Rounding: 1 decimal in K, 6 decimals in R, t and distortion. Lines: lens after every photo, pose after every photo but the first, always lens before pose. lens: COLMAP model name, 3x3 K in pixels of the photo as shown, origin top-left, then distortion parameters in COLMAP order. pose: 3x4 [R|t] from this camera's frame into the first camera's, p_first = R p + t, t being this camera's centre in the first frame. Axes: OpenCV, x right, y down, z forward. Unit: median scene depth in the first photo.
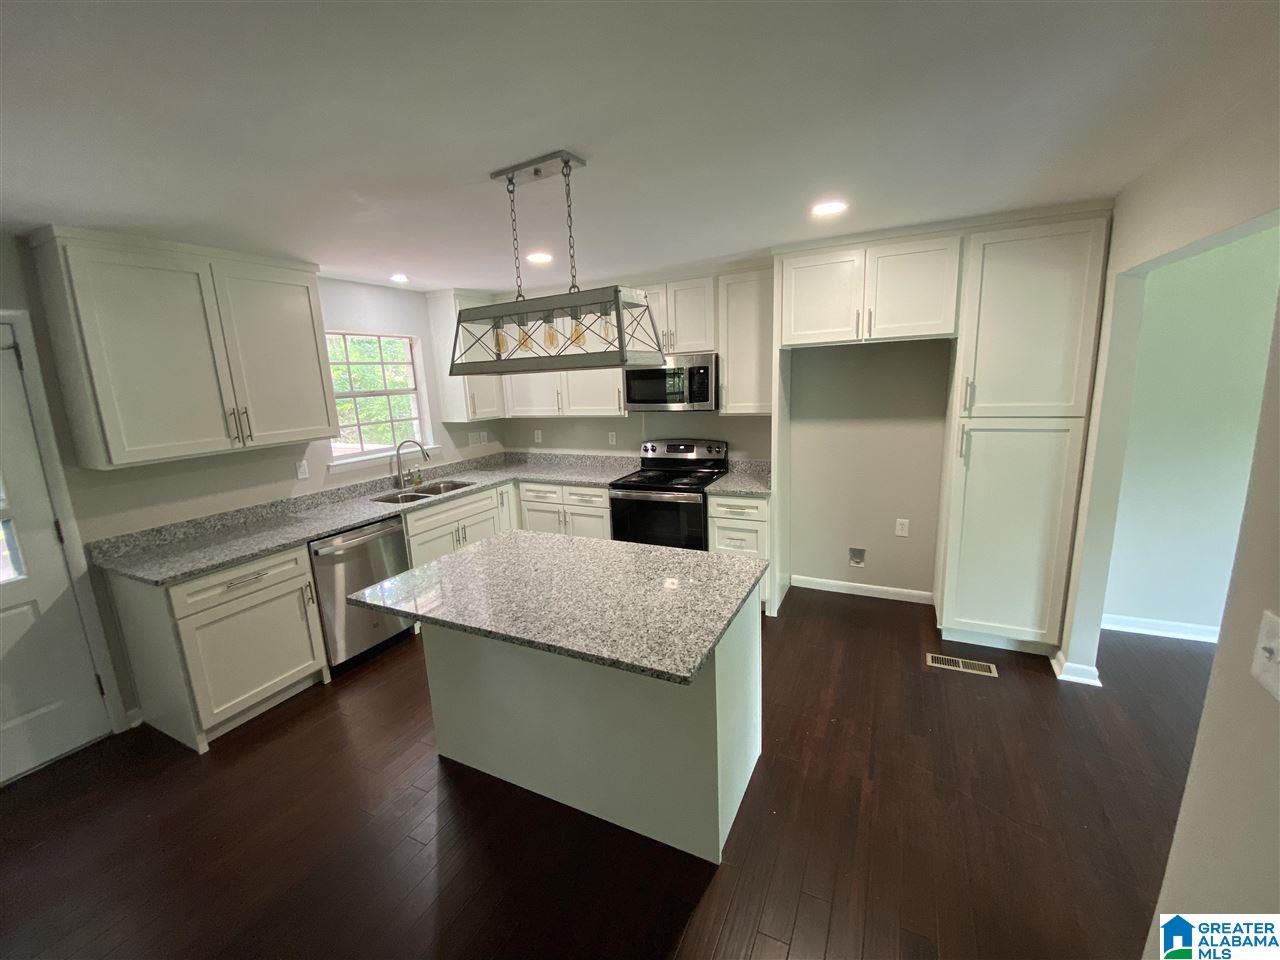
lens RADIAL K [[514.7, 0, 659.7], [0, 514.7, 480.7], [0, 0, 1]] dist [-0.000646, -0.013515]
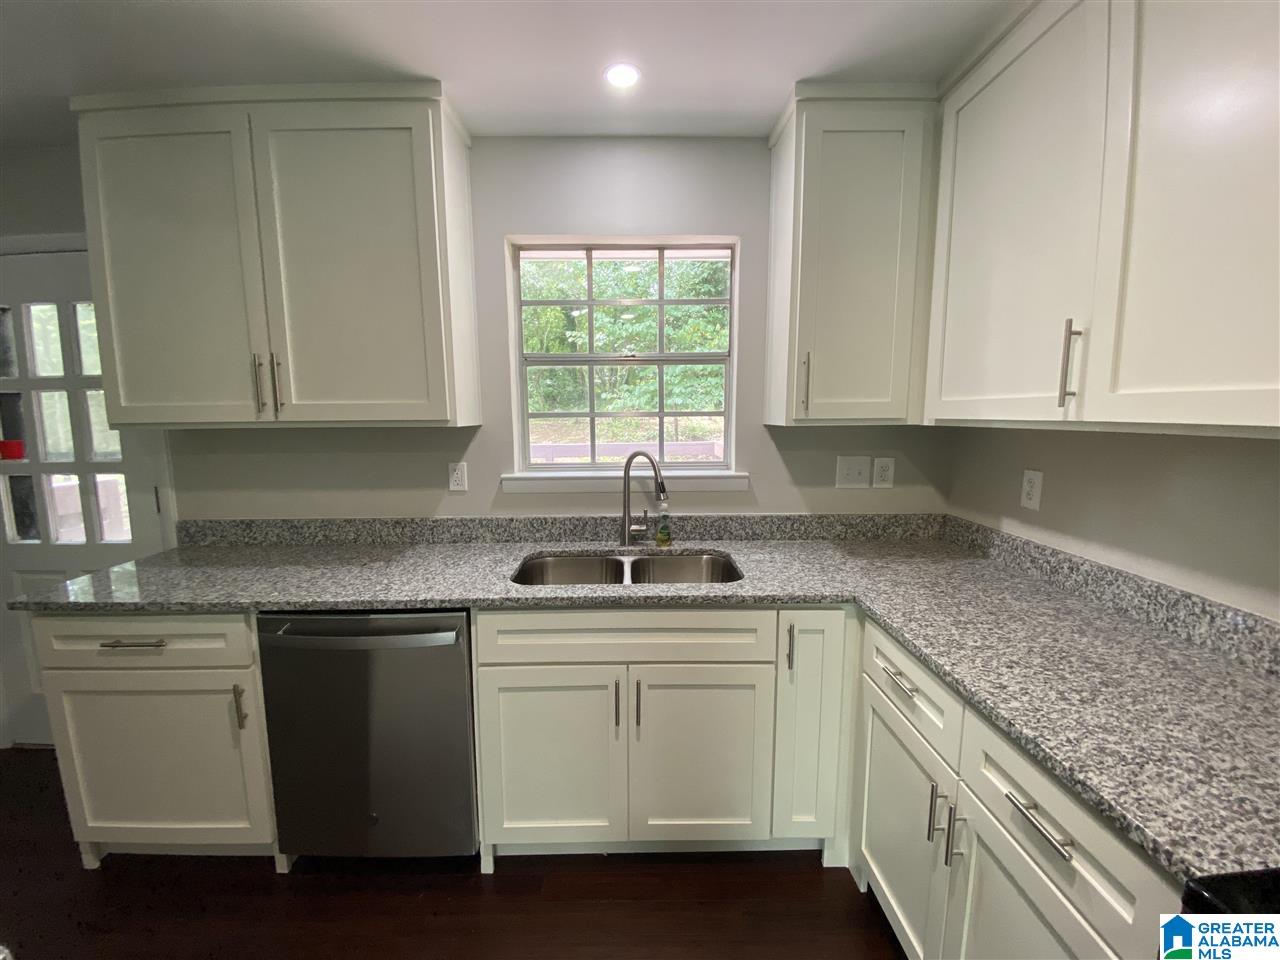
lens RADIAL K [[522.0, 0, 634.5], [0, 522.0, 480.9], [0, 0, 1]] dist [0.020913, -0.019949]
pose [[0.411884, 0.147320, -0.899249, -0.046397], [-0.188546, 0.979267, 0.074069, -0.080718], [0.891517, 0.139042, 0.431121, 0.735618]]
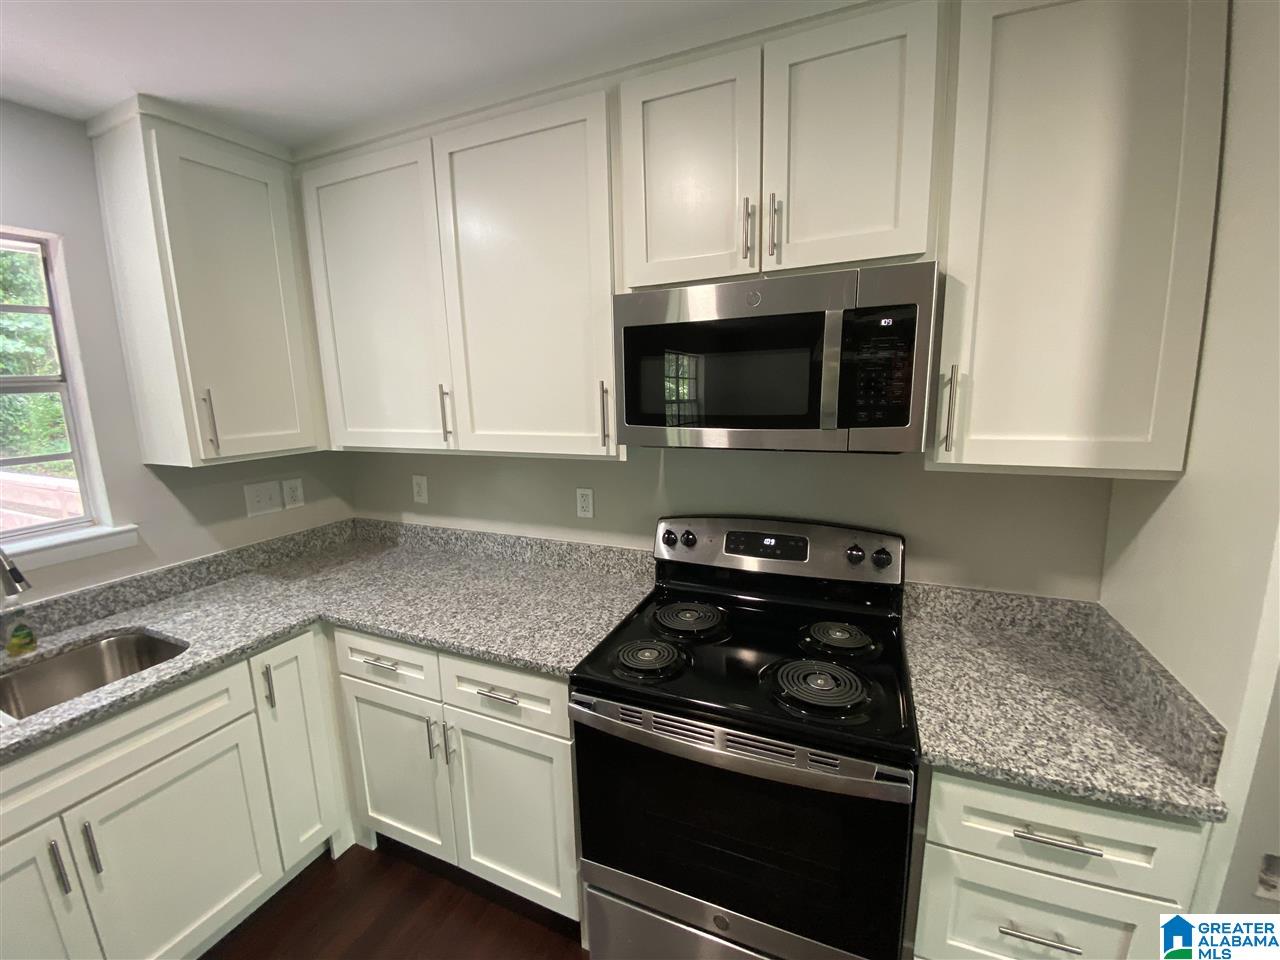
lens RADIAL K [[514.7, 0, 659.7], [0, 514.7, 480.7], [0, 0, 1]] dist [-0.000646, -0.013515]
pose [[0.998965, 0.010887, 0.044166, -0.054127], [-0.010063, 0.999772, -0.018832, -0.102454], [-0.044361, 0.018368, 0.998847, 0.632749]]
